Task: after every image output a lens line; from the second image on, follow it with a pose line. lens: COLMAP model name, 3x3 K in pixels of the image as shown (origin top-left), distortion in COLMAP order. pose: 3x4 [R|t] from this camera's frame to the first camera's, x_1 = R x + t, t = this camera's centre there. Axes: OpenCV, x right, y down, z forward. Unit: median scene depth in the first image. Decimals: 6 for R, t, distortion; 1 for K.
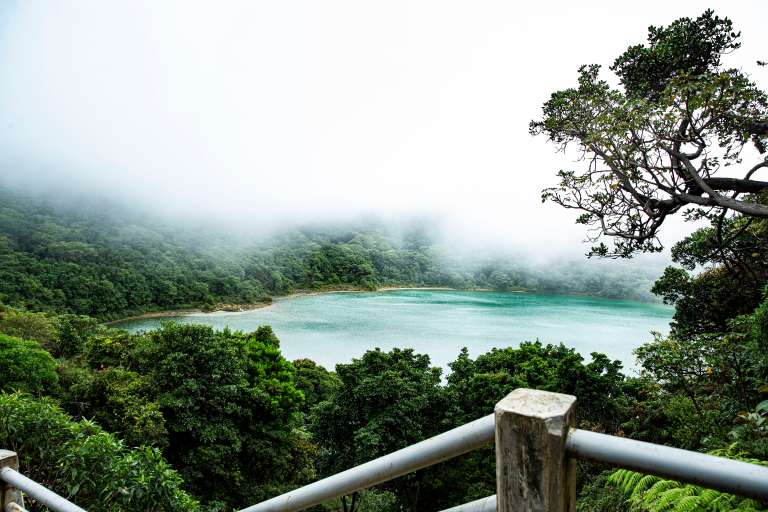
lens RADIAL K [[524.9, 0, 385.0], [0, 524.9, 265.7], [0, 0, 1]] dist [-0.111786, 0.087151]
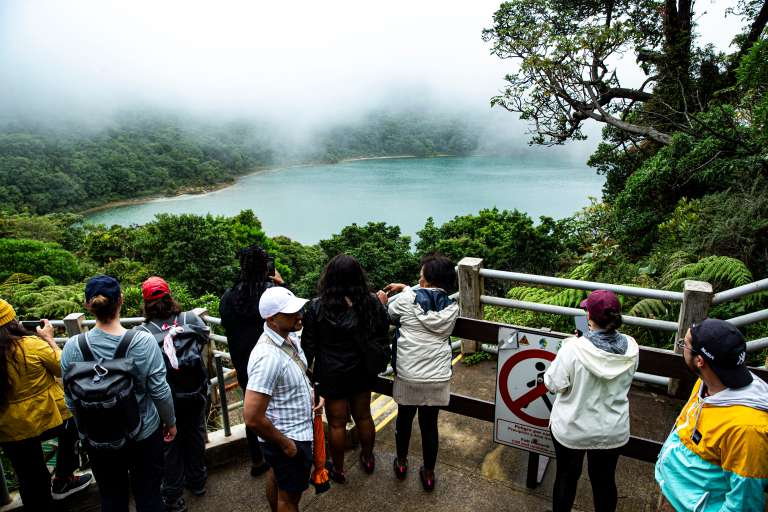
lens RADIAL K [[524.9, 0, 385.0], [0, 524.9, 265.7], [0, 0, 1]] dist [-0.111786, 0.087151]
pose [[0.995477, -0.071714, 0.062308, -0.023589], [0.054165, 0.967269, 0.247905, -0.029207], [-0.078047, -0.243409, 0.966779, -0.113110]]
